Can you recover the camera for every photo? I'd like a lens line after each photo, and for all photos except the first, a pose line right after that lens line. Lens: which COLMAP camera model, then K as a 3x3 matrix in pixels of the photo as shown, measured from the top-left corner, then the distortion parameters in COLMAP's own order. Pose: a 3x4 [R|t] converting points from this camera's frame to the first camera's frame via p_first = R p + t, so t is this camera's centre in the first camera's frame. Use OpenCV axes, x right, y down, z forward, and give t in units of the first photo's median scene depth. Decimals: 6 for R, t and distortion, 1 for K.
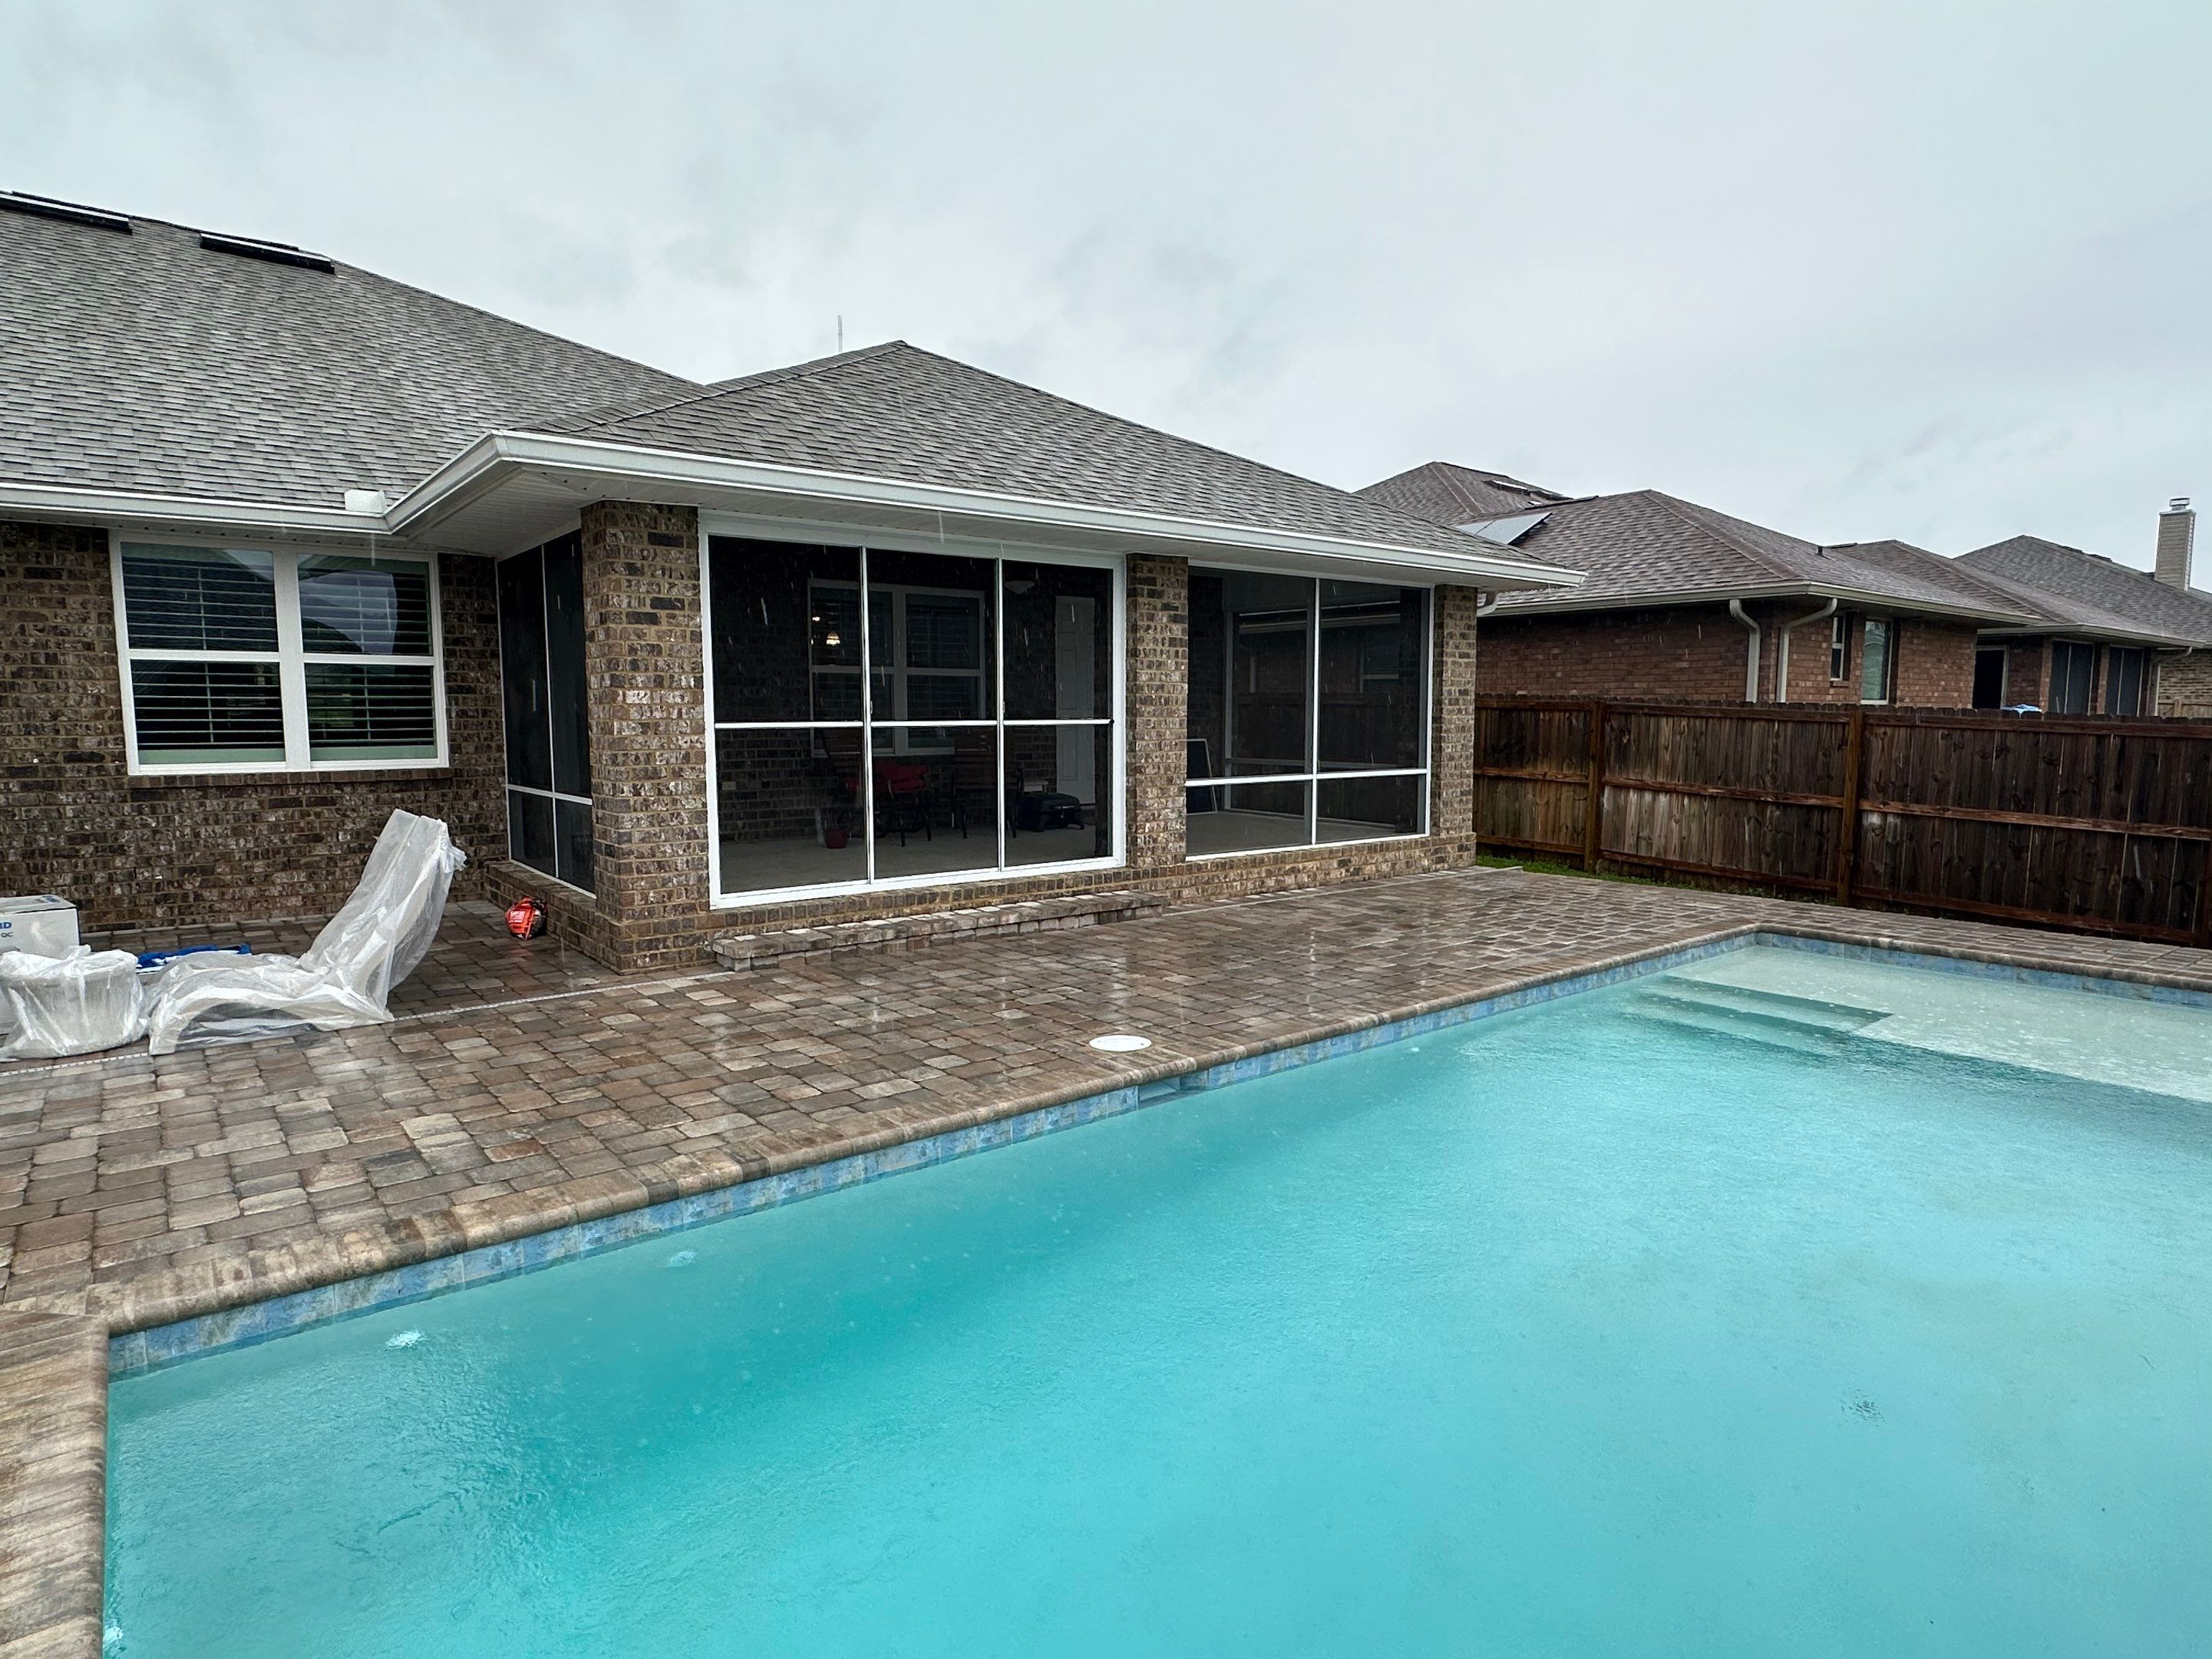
lens RADIAL K [[1225.9, 0, 1101.7], [0, 1225.9, 829.4], [0, 0, 1]] dist [-0.015234, 0.003119]
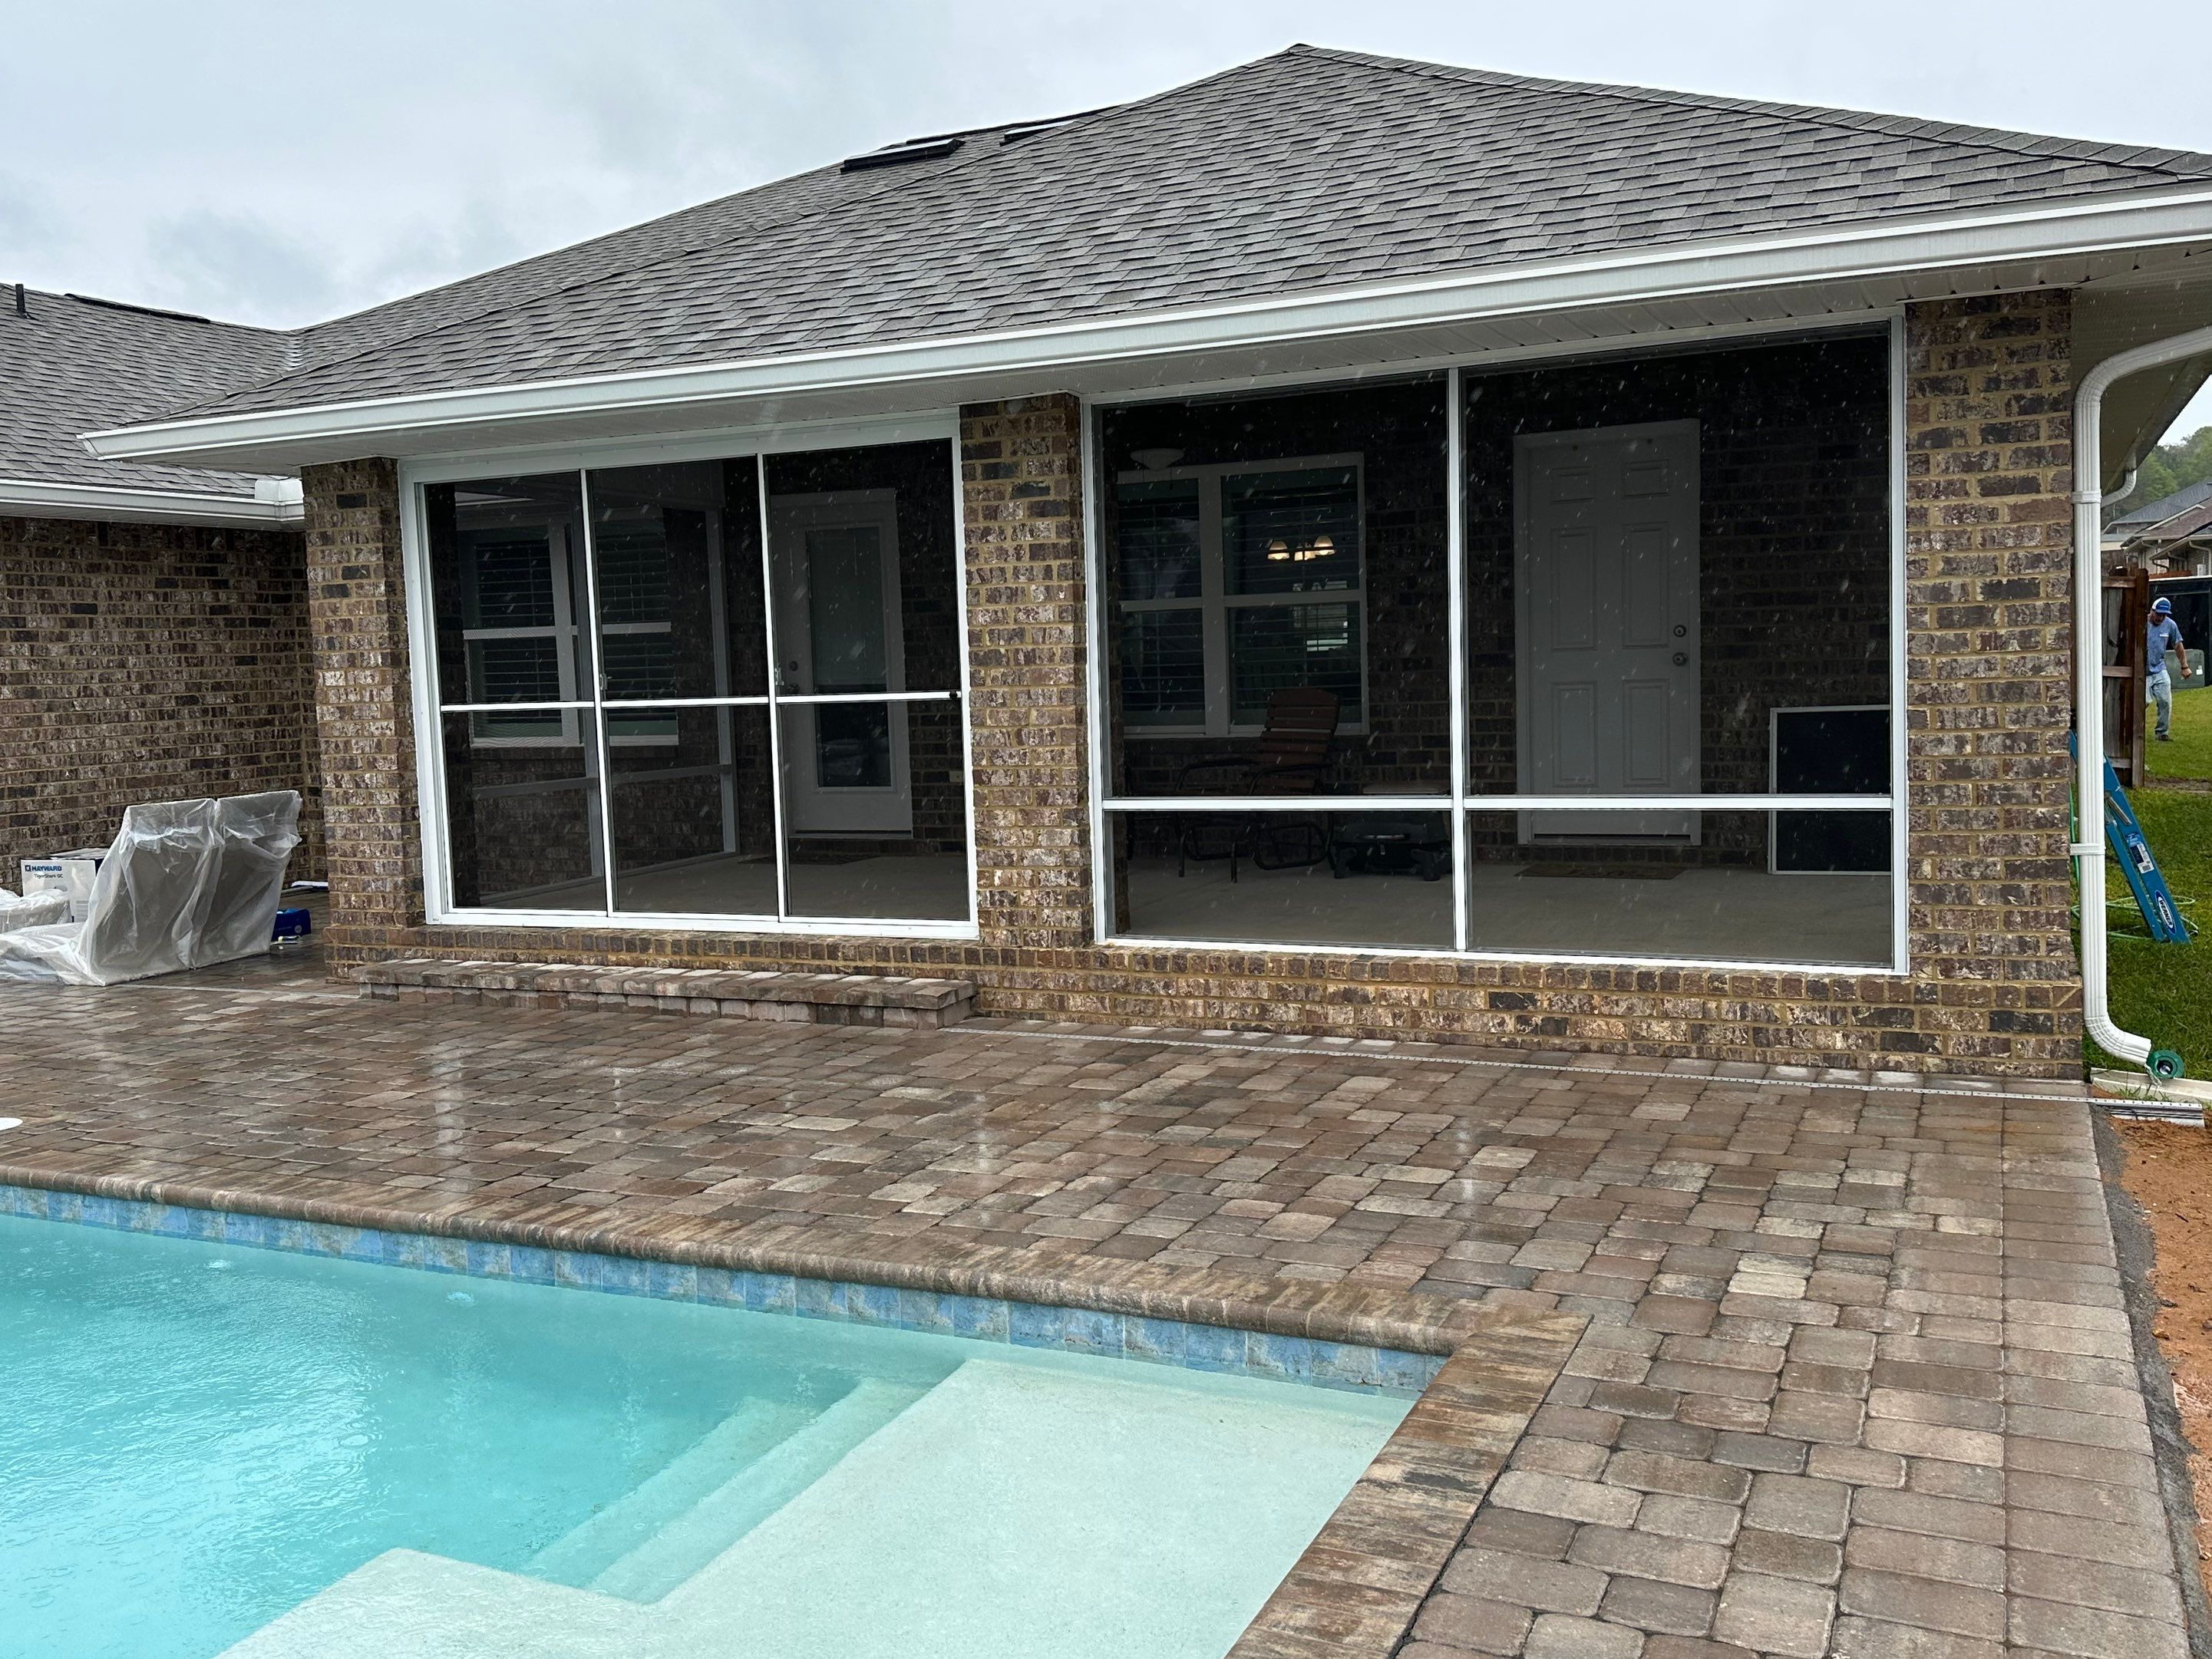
lens RADIAL K [[1925.8, 0, 1097.5], [0, 1925.8, 821.3], [0, 0, 1]] dist [0.064355, -0.054792]
pose [[0.455870, 0.058105, -0.888148, 0.908941], [-0.053696, 0.997845, 0.037721, -0.068152], [0.888425, 0.030494, 0.458007, 0.659737]]
